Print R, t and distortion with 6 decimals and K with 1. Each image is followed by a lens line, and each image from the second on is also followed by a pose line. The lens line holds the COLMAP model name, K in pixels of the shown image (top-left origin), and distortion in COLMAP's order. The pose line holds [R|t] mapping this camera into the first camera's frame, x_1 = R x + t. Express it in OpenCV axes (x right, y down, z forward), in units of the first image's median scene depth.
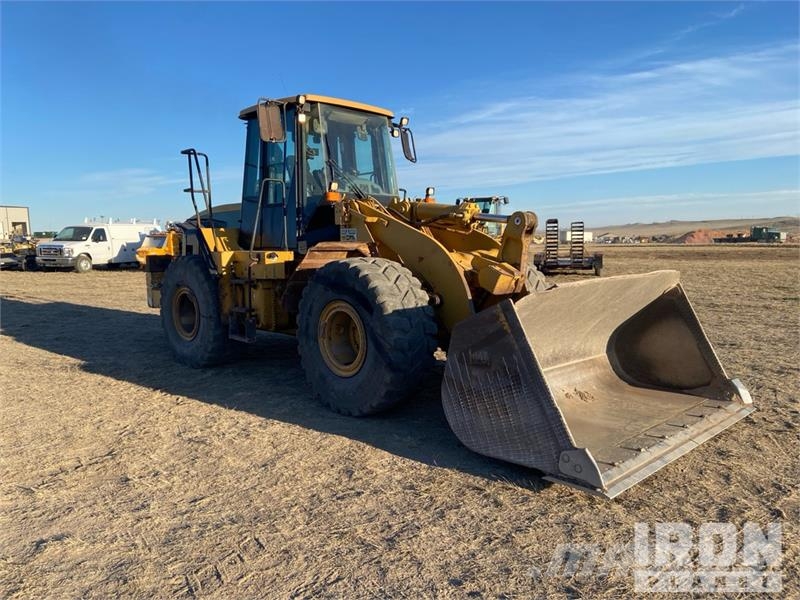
lens RADIAL K [[606.4, 0, 395.6], [0, 606.4, 296.8], [0, 0, 1]] dist [0.104714, -0.136787]
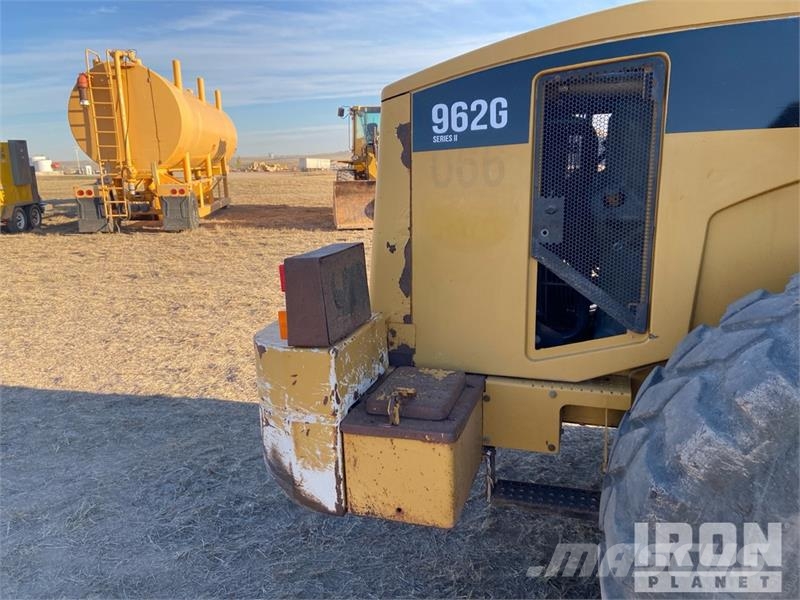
lens RADIAL K [[585.9, 0, 383.9], [0, 585.9, 298.5], [0, 0, 1]] dist [0.184620, -0.243623]
pose [[0.899884, -0.113687, 0.421051, -0.635792], [0.061032, 0.988754, 0.136531, -0.108994], [-0.431838, -0.097165, 0.896702, 1.154771]]
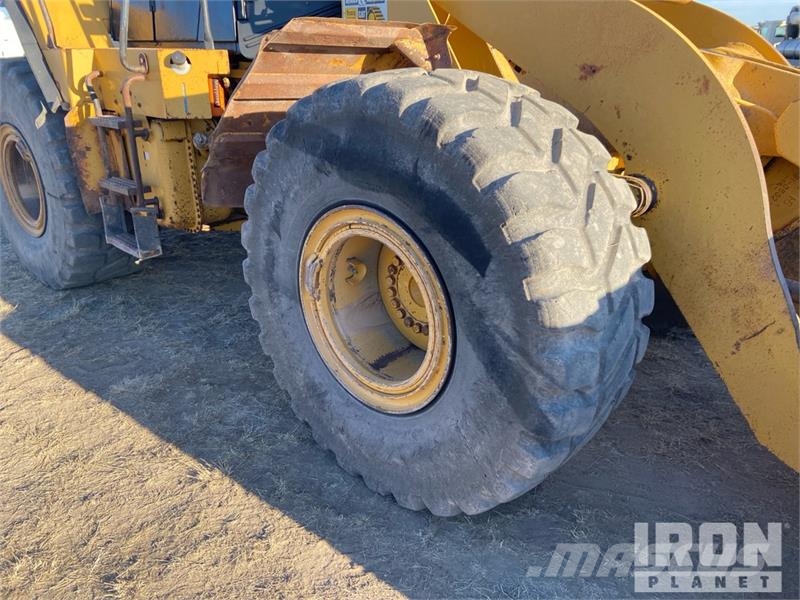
lens RADIAL K [[606.4, 0, 395.6], [0, 606.4, 296.8], [0, 0, 1]] dist [0.104714, -0.136787]
pose [[0.998409, -0.004327, 0.056227, -0.080988], [-0.011908, 0.958394, 0.285200, -0.036599], [-0.055122, -0.285416, 0.956817, 0.570068]]
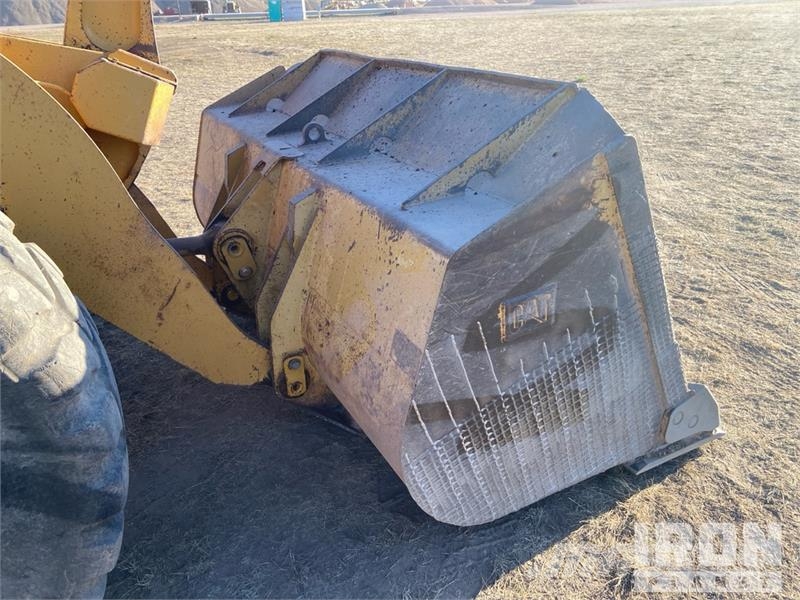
lens RADIAL K [[601.1, 0, 399.4], [0, 601.1, 303.0], [0, 0, 1]] dist [0.115608, -0.138187]
pose [[0.265837, -0.427268, 0.864160, -0.127643], [0.123124, 0.904122, 0.409150, -0.045949], [-0.956123, -0.002368, 0.292956, 0.640374]]
